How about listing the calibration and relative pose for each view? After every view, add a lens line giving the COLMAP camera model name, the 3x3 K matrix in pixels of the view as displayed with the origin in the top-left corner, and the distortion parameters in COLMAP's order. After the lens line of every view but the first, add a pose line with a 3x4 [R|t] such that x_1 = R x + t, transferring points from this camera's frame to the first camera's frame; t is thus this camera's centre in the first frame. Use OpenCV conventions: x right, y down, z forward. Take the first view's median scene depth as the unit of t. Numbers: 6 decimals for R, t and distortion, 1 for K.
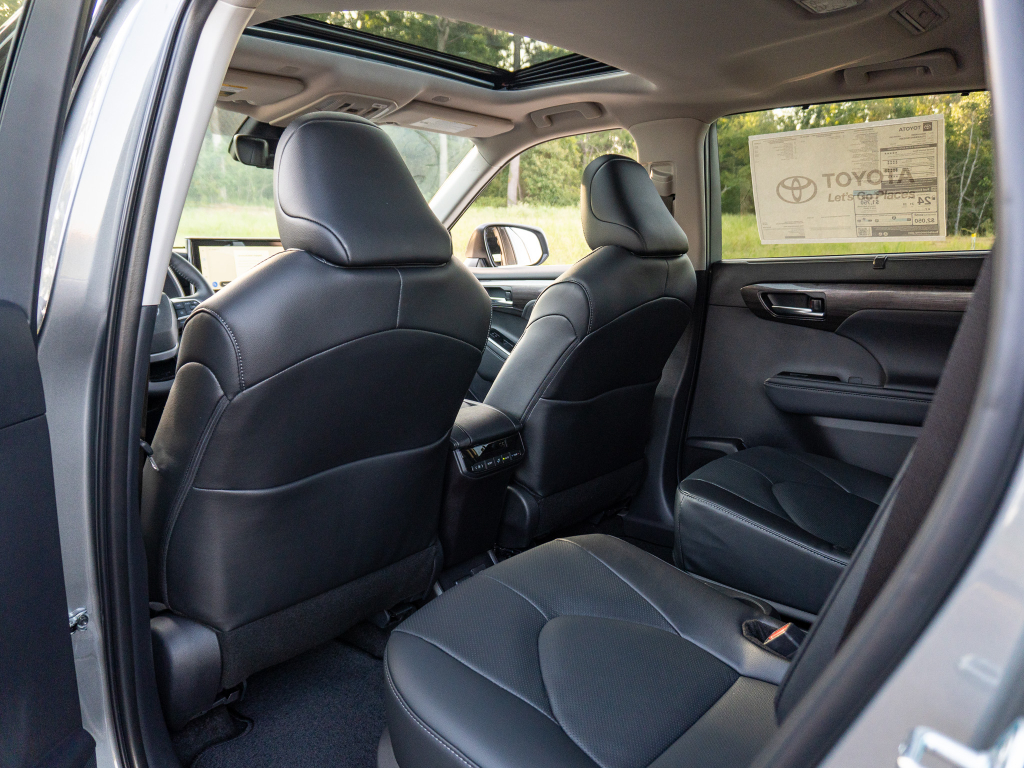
lens RADIAL K [[766.6, 0, 516.0], [0, 766.6, 378.3], [0, 0, 1]] dist [-0.025590, 0.013901]
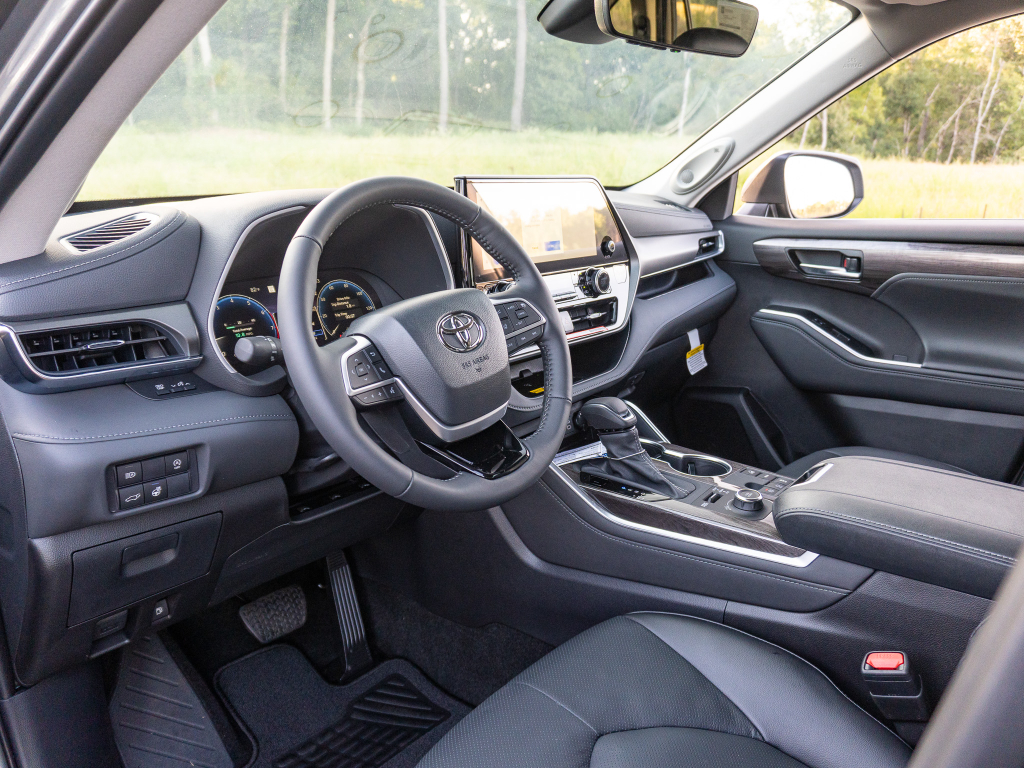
lens RADIAL K [[766.6, 0, 508.8], [0, 766.6, 374.1], [0, 0, 1]] dist [-0.025590, 0.013901]
pose [[0.999974, 0.000992, 0.007101, -0.422373], [-0.001602, 0.996263, 0.086360, -0.095473], [-0.006988, -0.086369, 0.996239, 0.465237]]
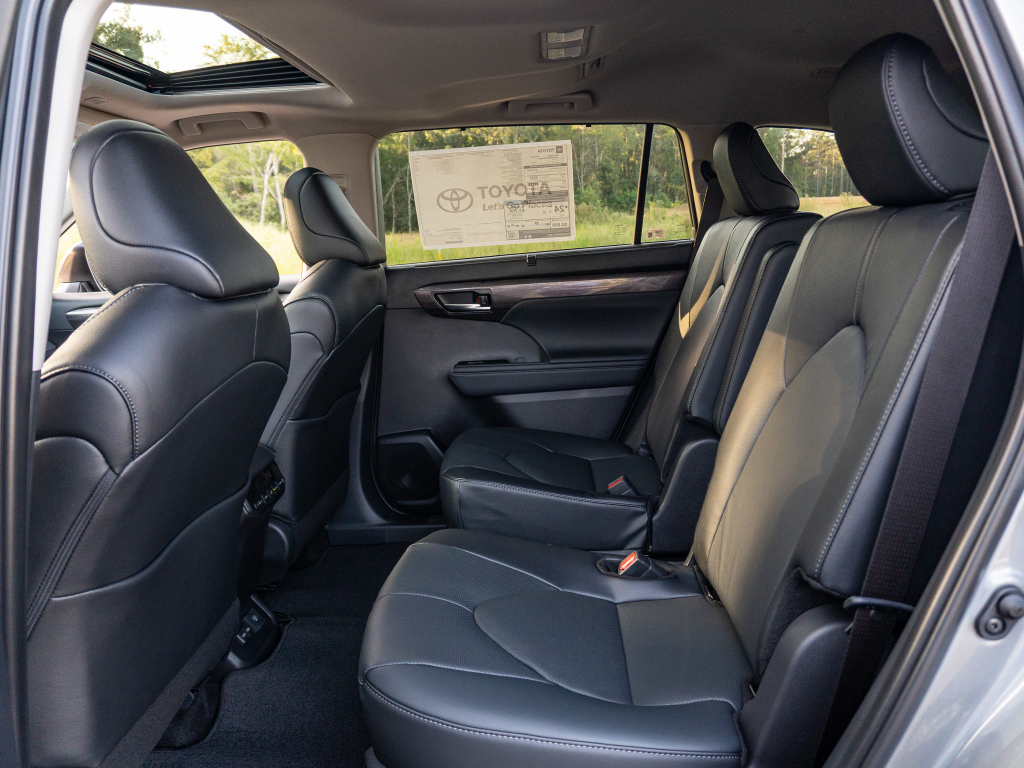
lens RADIAL K [[766.6, 0, 510.2], [0, 766.6, 380.2], [0, 0, 1]] dist [-0.025590, 0.013901]
pose [[0.793259, -0.146543, 0.590987, -0.280770], [0.147489, 0.987946, 0.047006, -0.025850], [-0.590752, 0.049876, 0.805310, 0.052982]]
